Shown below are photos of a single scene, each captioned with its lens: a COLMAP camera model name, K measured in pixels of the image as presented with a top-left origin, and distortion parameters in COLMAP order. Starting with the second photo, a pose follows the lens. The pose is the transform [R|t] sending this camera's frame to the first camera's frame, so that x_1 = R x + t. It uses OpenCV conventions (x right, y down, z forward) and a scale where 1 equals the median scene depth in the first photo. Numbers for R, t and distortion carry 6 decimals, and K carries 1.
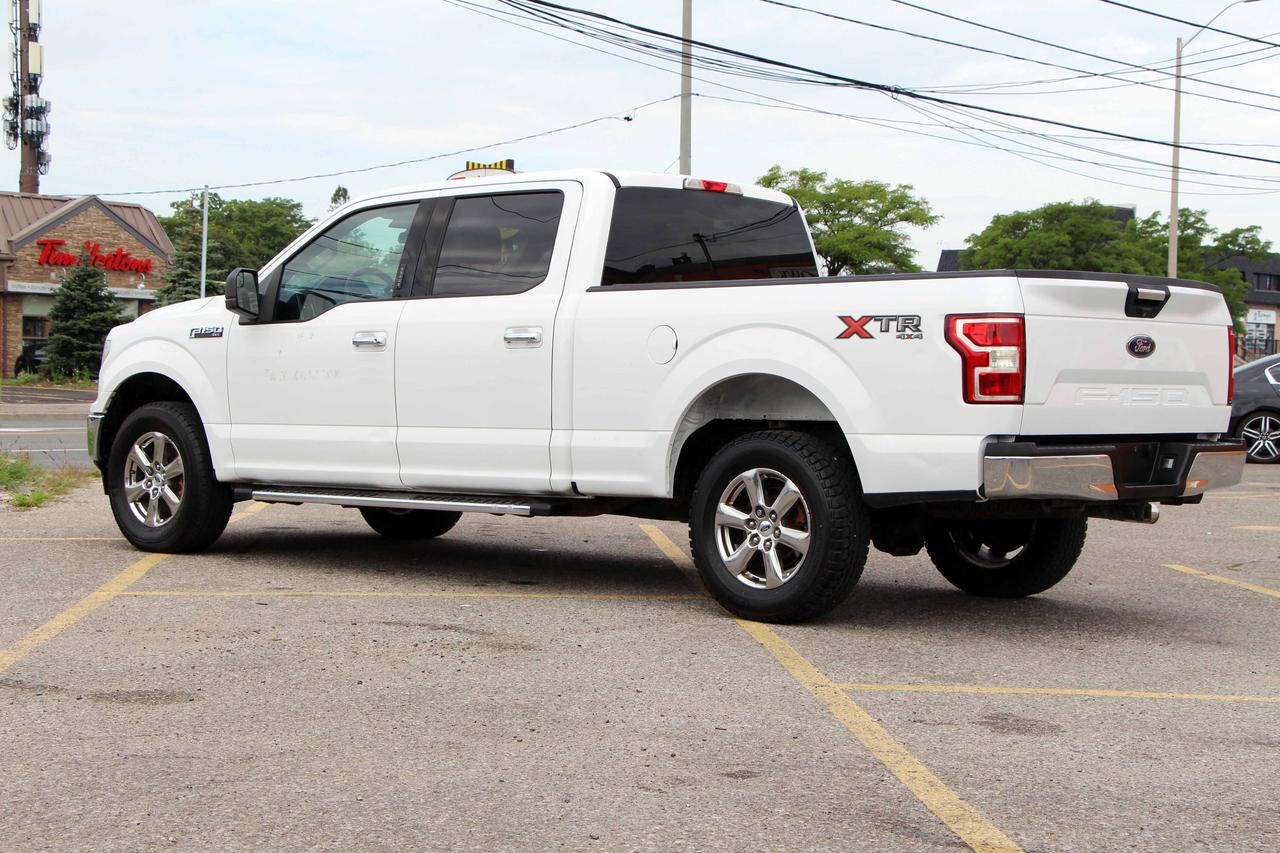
lens RADIAL K [[2543.6, 0, 638.1], [0, 2543.6, 433.5], [0, 0, 1]] dist [0.281925, 0.000000]
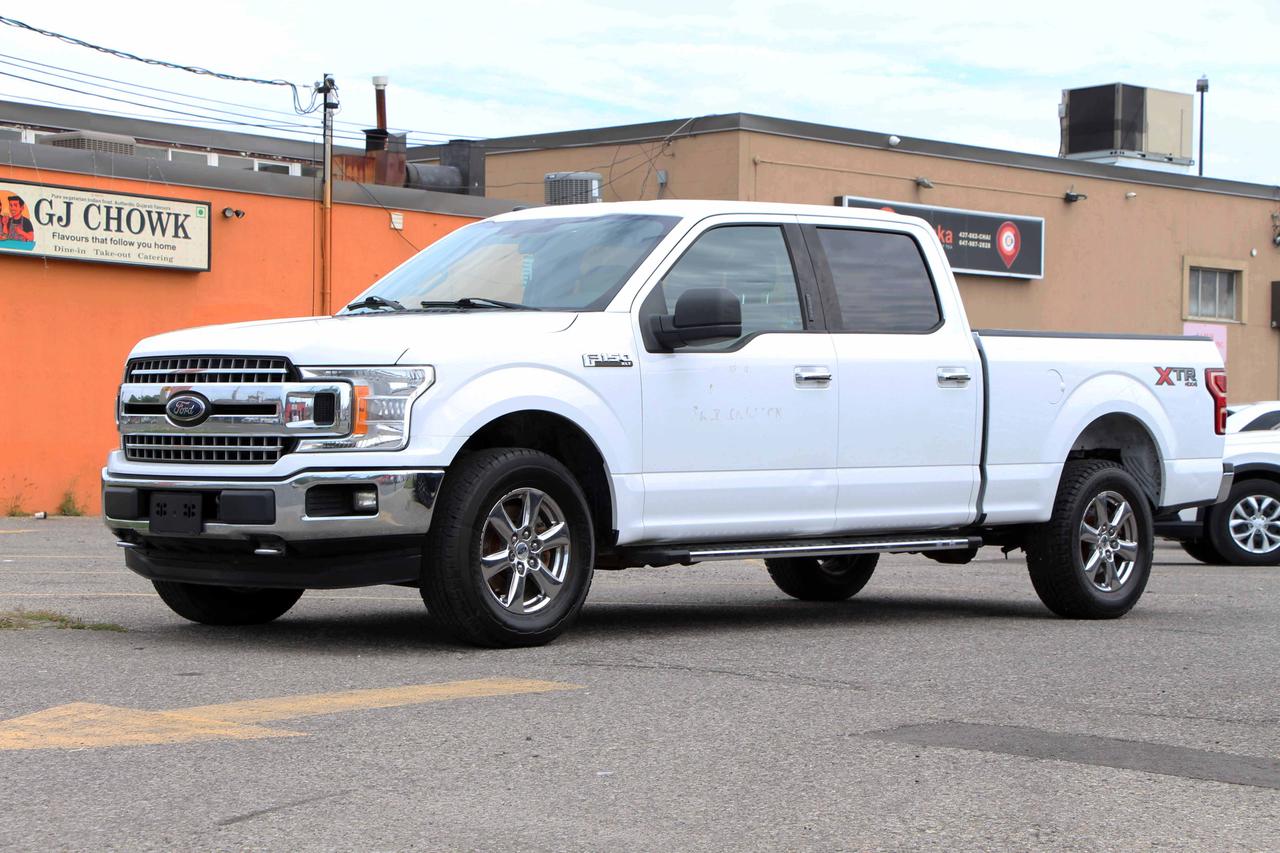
lens RADIAL K [[2727.7, 0, 637.1], [0, 2727.7, 421.6], [0, 0, 1]] dist [0.263995, 0.000000]
pose [[0.016023, -0.003158, 0.999867, -1.166329], [0.021605, 0.999763, 0.002811, -0.025726], [-0.999638, 0.021557, 0.016087, 1.122000]]
